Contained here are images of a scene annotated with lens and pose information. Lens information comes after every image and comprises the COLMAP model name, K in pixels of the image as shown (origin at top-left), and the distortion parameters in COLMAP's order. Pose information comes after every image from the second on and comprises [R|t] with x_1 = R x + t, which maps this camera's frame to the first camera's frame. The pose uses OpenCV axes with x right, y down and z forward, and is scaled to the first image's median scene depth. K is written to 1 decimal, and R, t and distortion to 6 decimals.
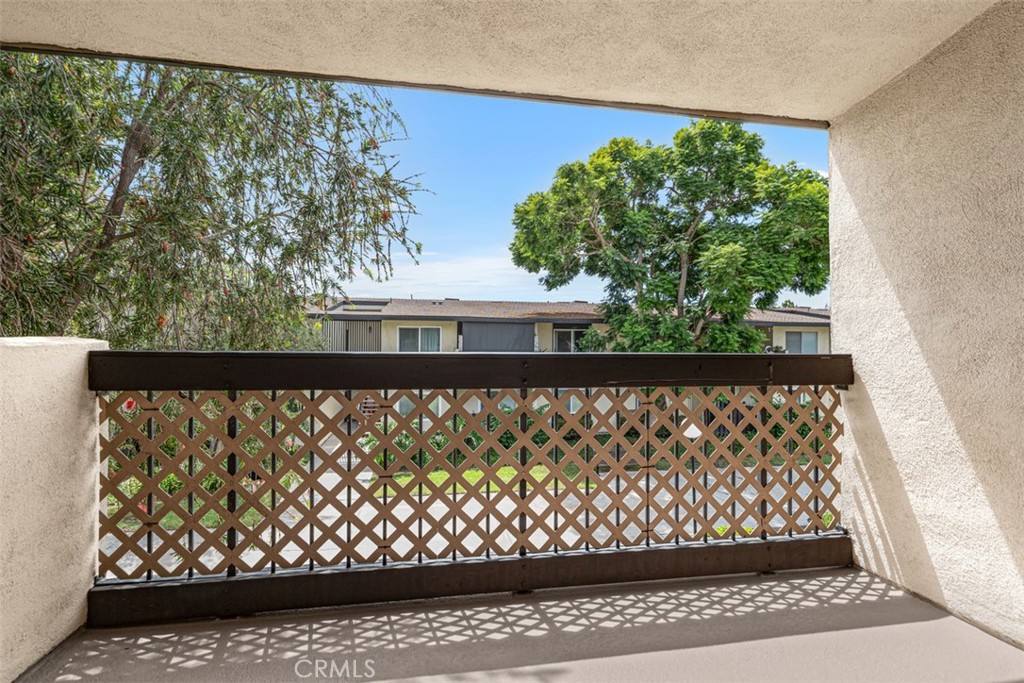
lens RADIAL K [[479.3, 0, 509.3], [0, 479.3, 339.8], [0, 0, 1]] dist [-0.001942, -0.000130]
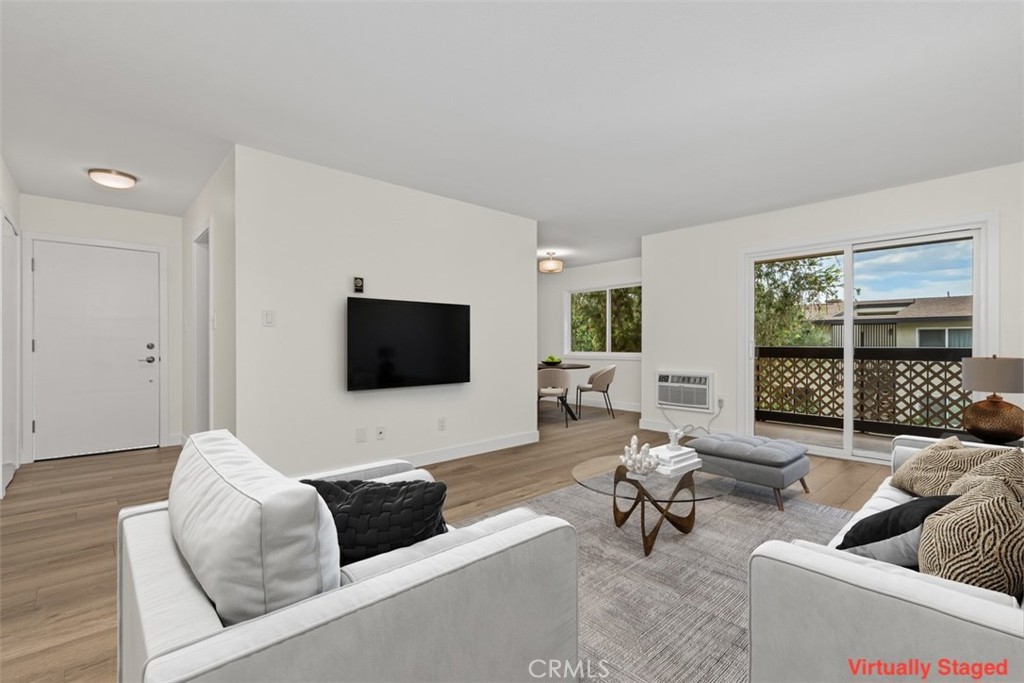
lens RADIAL K [[460.5, 0, 504.3], [0, 460.5, 344.5], [0, 0, 1]] dist [0.003852, 0.000129]
pose [[0.535706, -0.000794, -0.844404, 0.123475], [0.004494, 0.999988, 0.001911, -0.000222], [0.844393, -0.004819, 0.535703, -0.245158]]
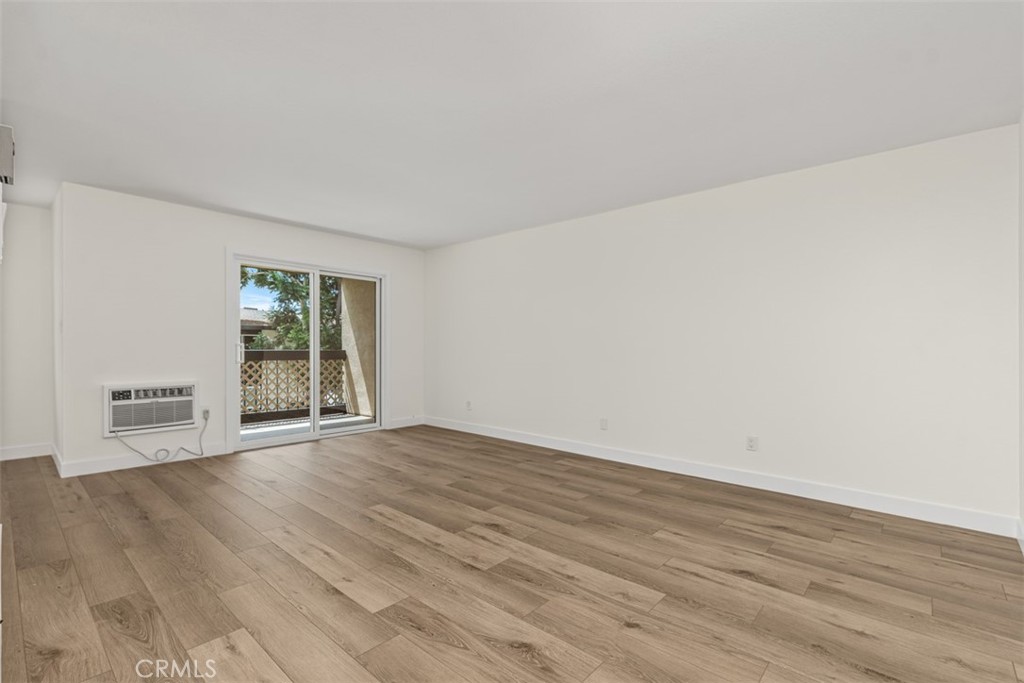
lens RADIAL K [[466.2, 0, 516.0], [0, 466.2, 345.8], [0, 0, 1]] dist [0.004540, 0.000126]
pose [[0.785102, 0.004243, 0.619352, -0.044713], [-0.006666, 0.999977, 0.001600, -0.001574], [-0.619331, -0.005384, 0.785112, -0.279018]]
